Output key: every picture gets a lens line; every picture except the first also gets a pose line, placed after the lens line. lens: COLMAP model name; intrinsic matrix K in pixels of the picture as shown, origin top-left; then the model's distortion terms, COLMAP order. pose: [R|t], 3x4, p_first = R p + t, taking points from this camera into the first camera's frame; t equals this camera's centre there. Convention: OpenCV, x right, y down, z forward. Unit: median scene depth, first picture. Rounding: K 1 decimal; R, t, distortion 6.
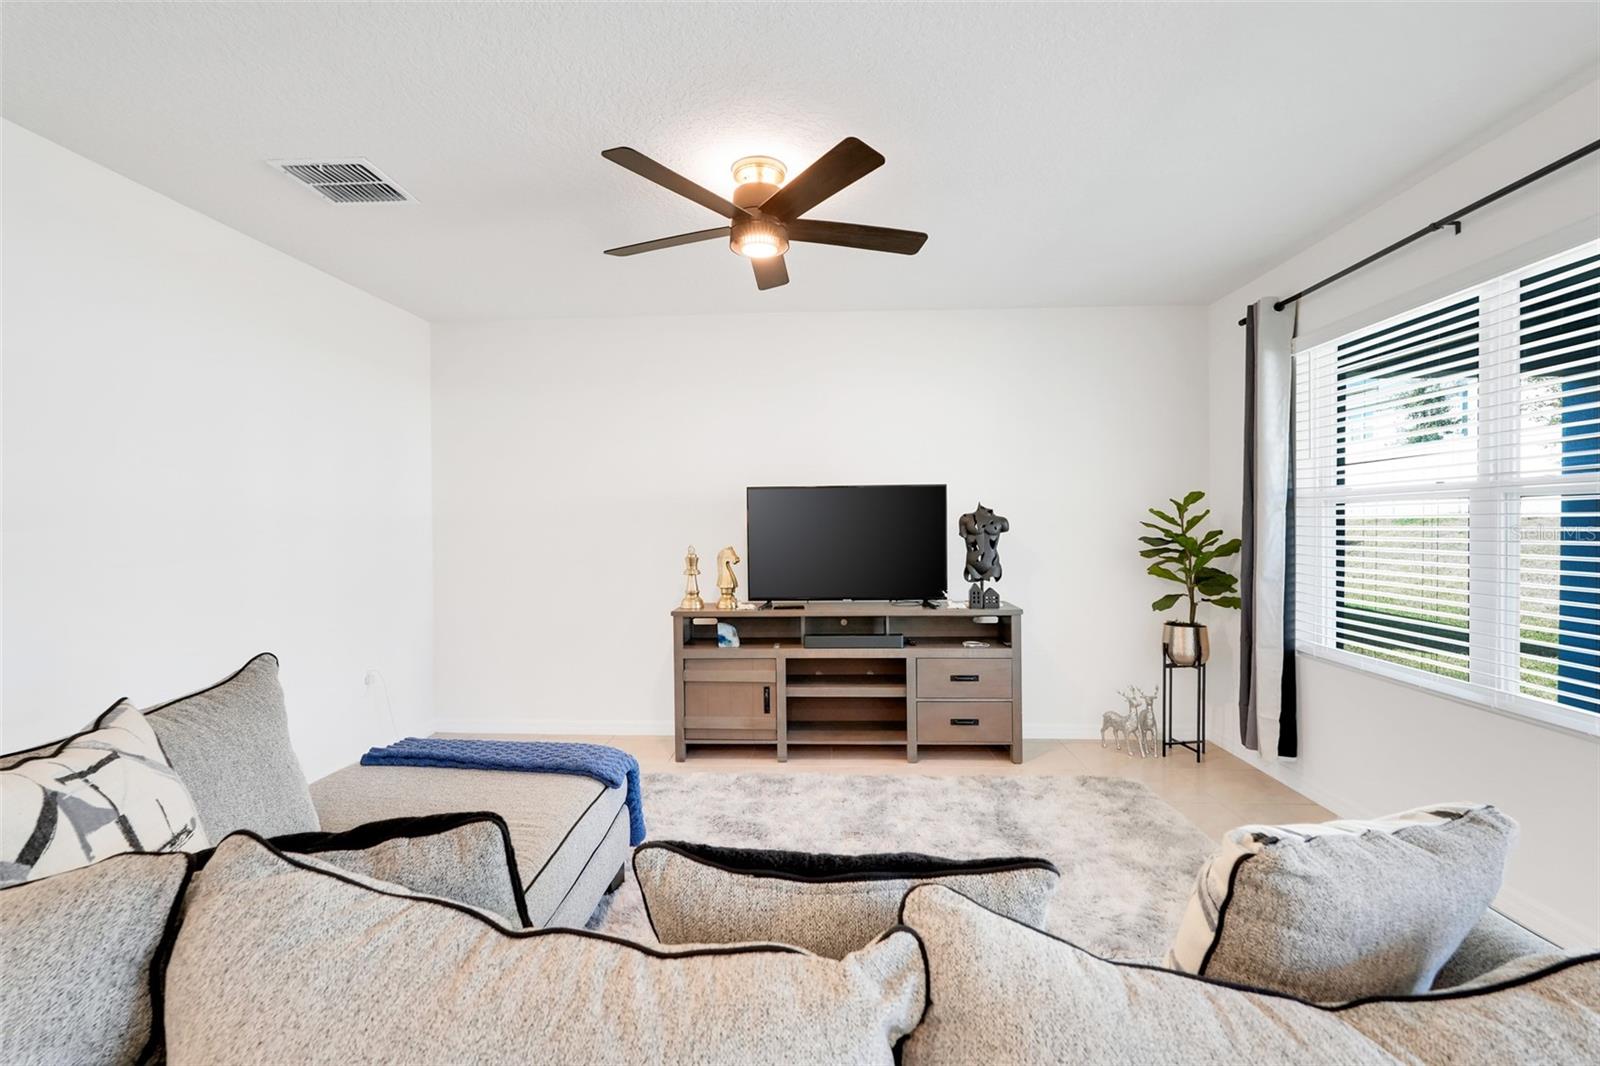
lens RADIAL K [[706.6, 0, 795.0], [0, 706.6, 528.2], [0, 0, 1]] dist [-0.014464, 0.008349]
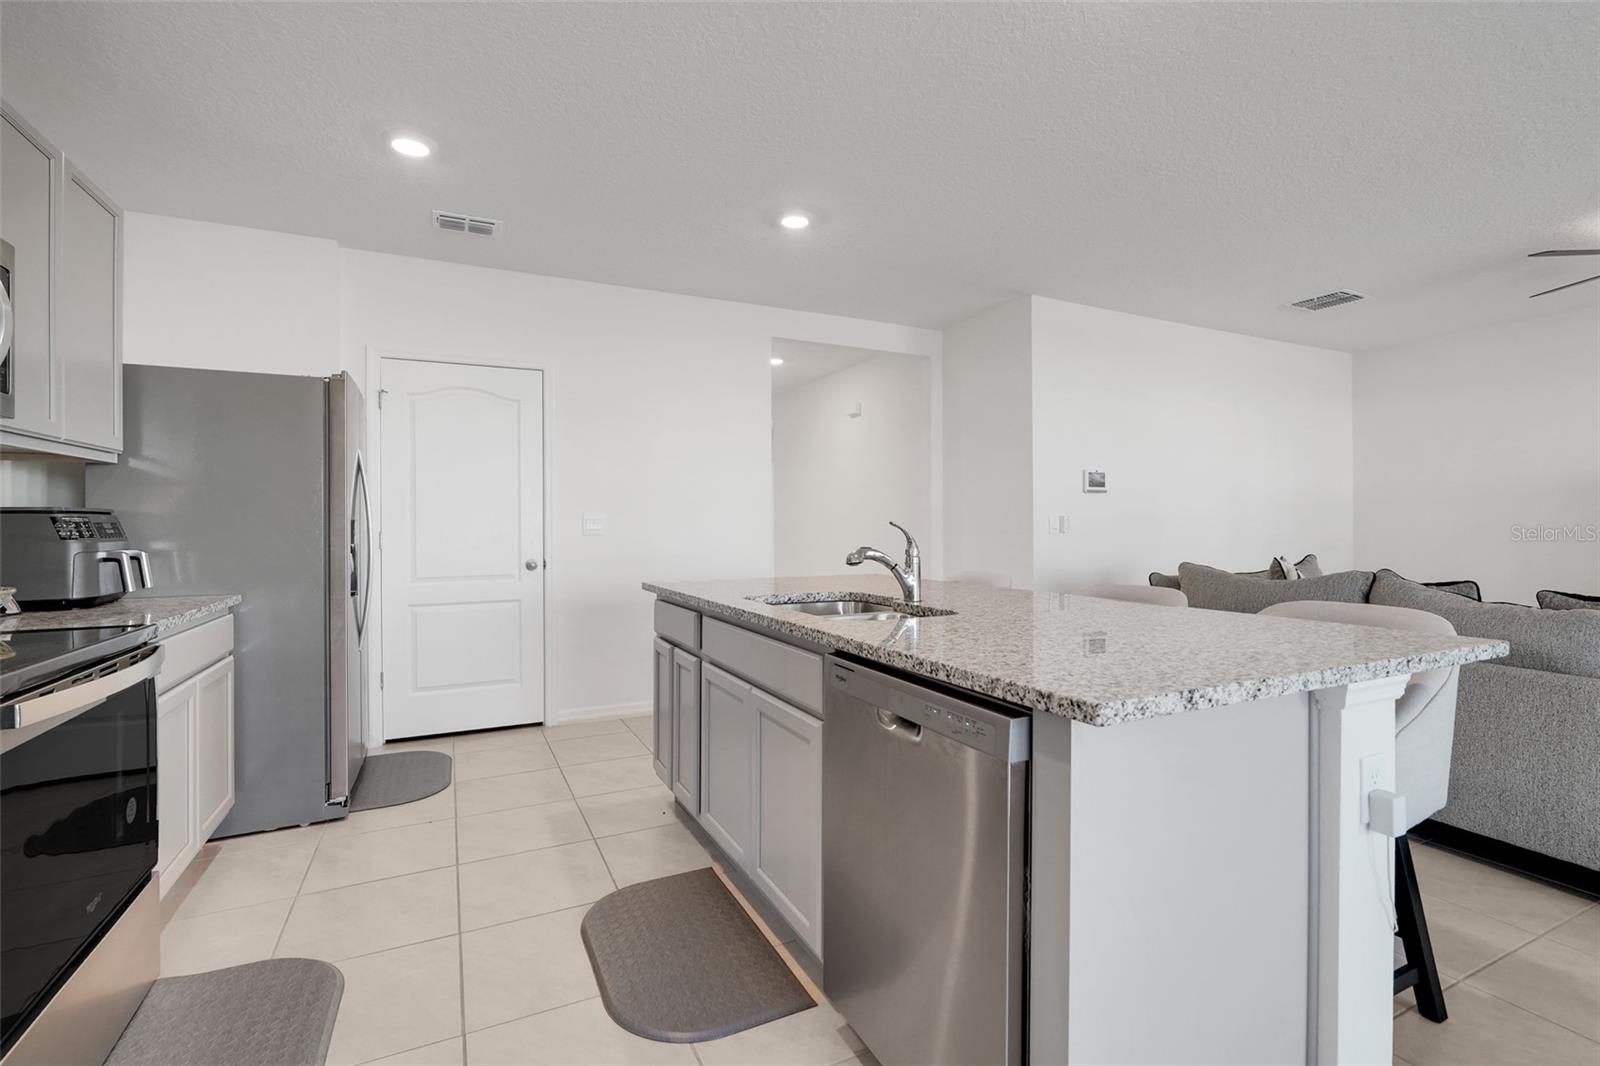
lens RADIAL K [[729.9, 0, 799.2], [0, 729.9, 521.9], [0, 0, 1]] dist [-0.014434, 0.000106]
pose [[0.481729, 0.000803, -0.876320, 0.202976], [-0.011419, 0.999920, -0.005361, 0.053909], [0.876246, 0.012589, 0.481700, -0.669754]]
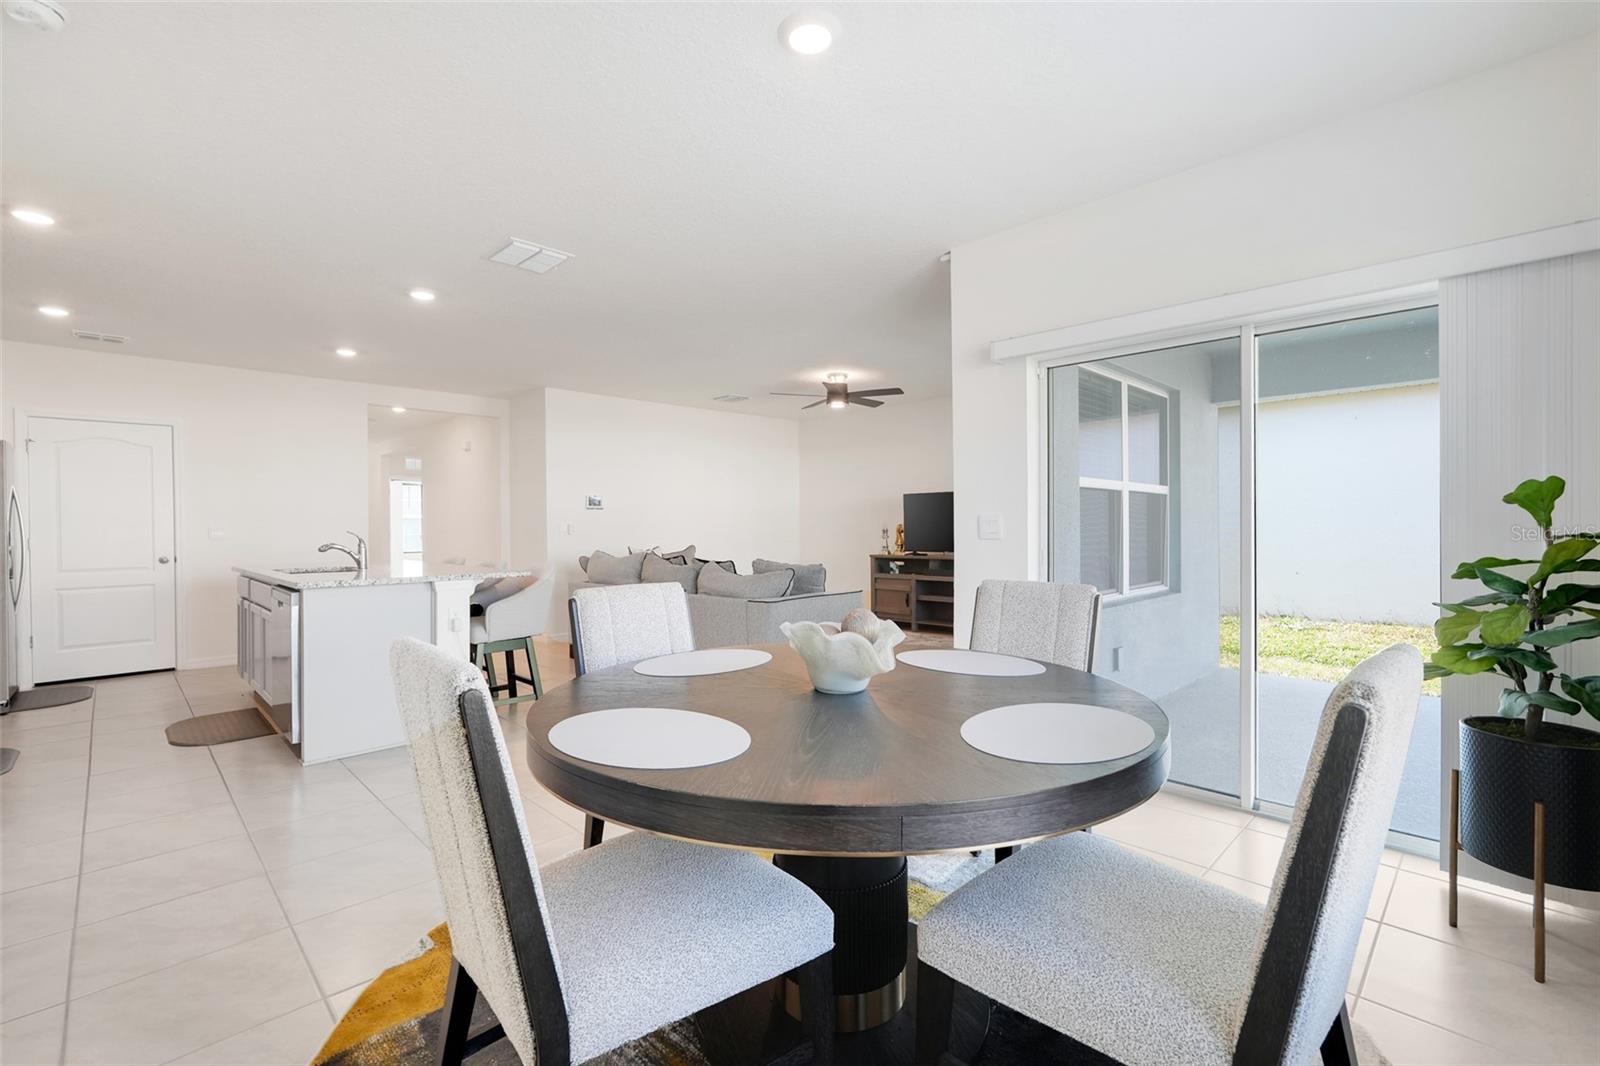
lens RADIAL K [[706.6, 0, 795.0], [0, 706.6, 528.2], [0, 0, 1]] dist [-0.014464, 0.008349]
pose [[0.735713, 0.003286, -0.677285, 1.075020], [-0.005081, 0.999987, -0.000667, 0.041899], [0.677274, 0.003932, 0.735720, -0.689162]]
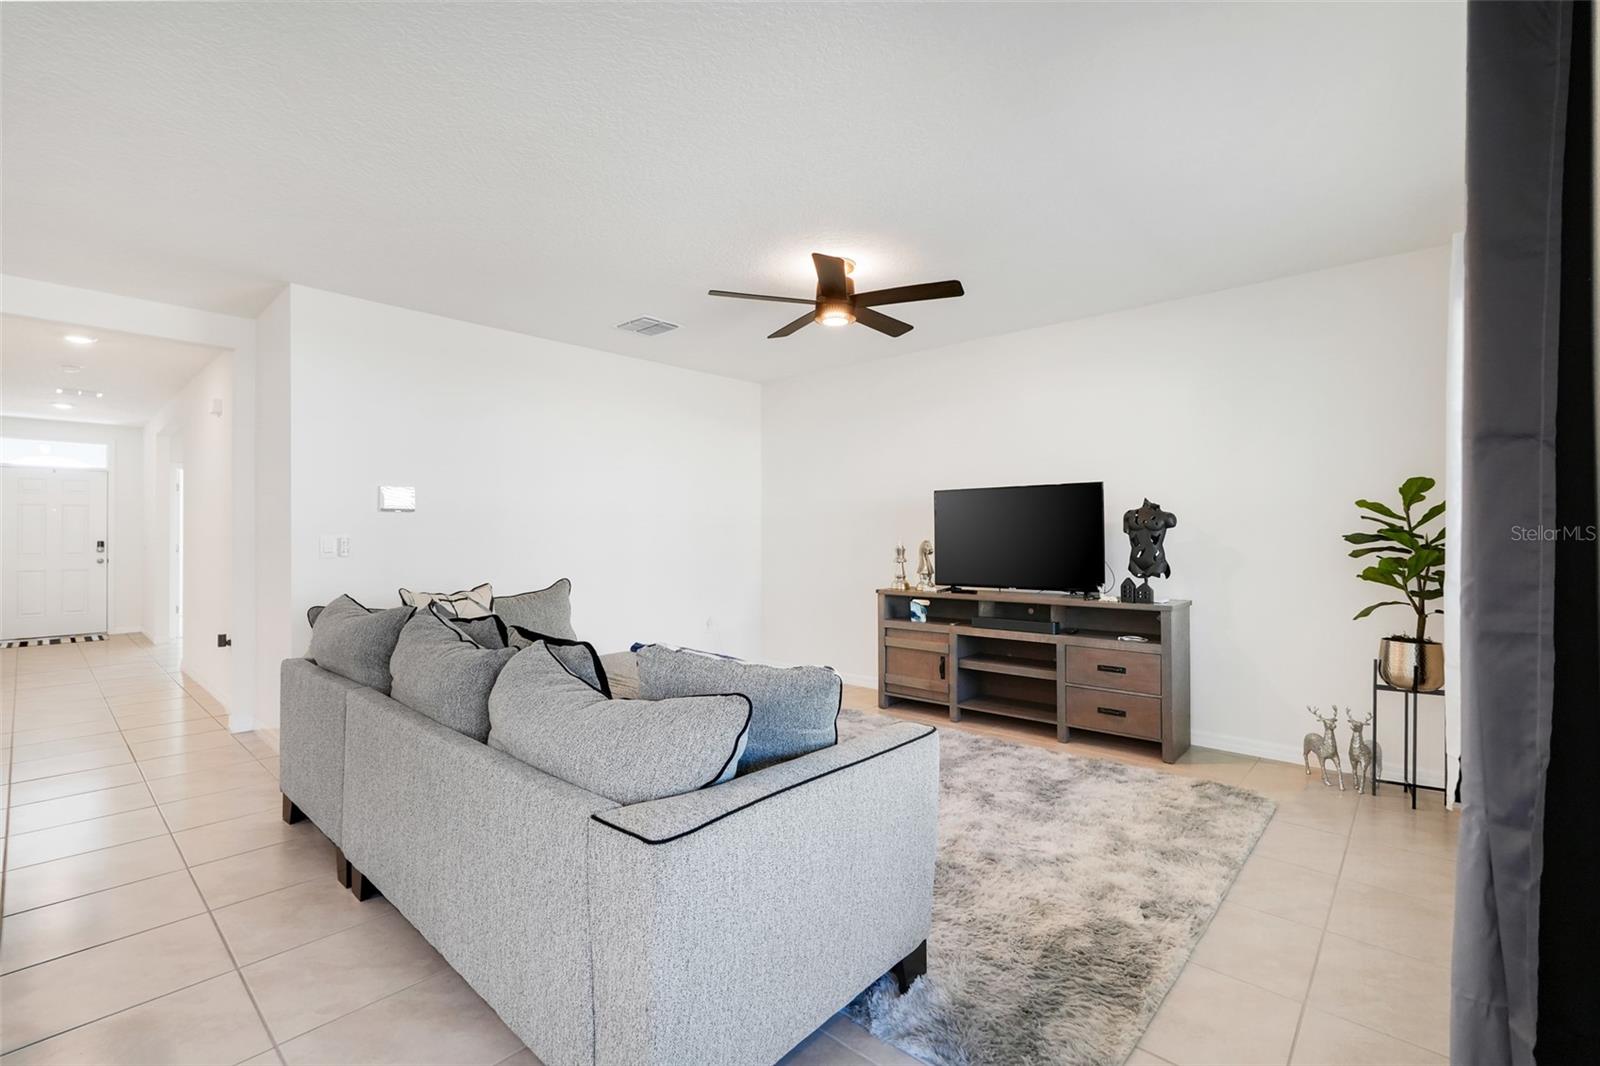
lens RADIAL K [[706.6, 0, 795.0], [0, 706.6, 528.2], [0, 0, 1]] dist [-0.014464, 0.008349]
pose [[0.772017, -0.000848, -0.635601, 0.524172], [-0.010130, 0.999856, -0.013637, 0.025101], [0.635521, 0.016967, 0.771897, -0.087835]]
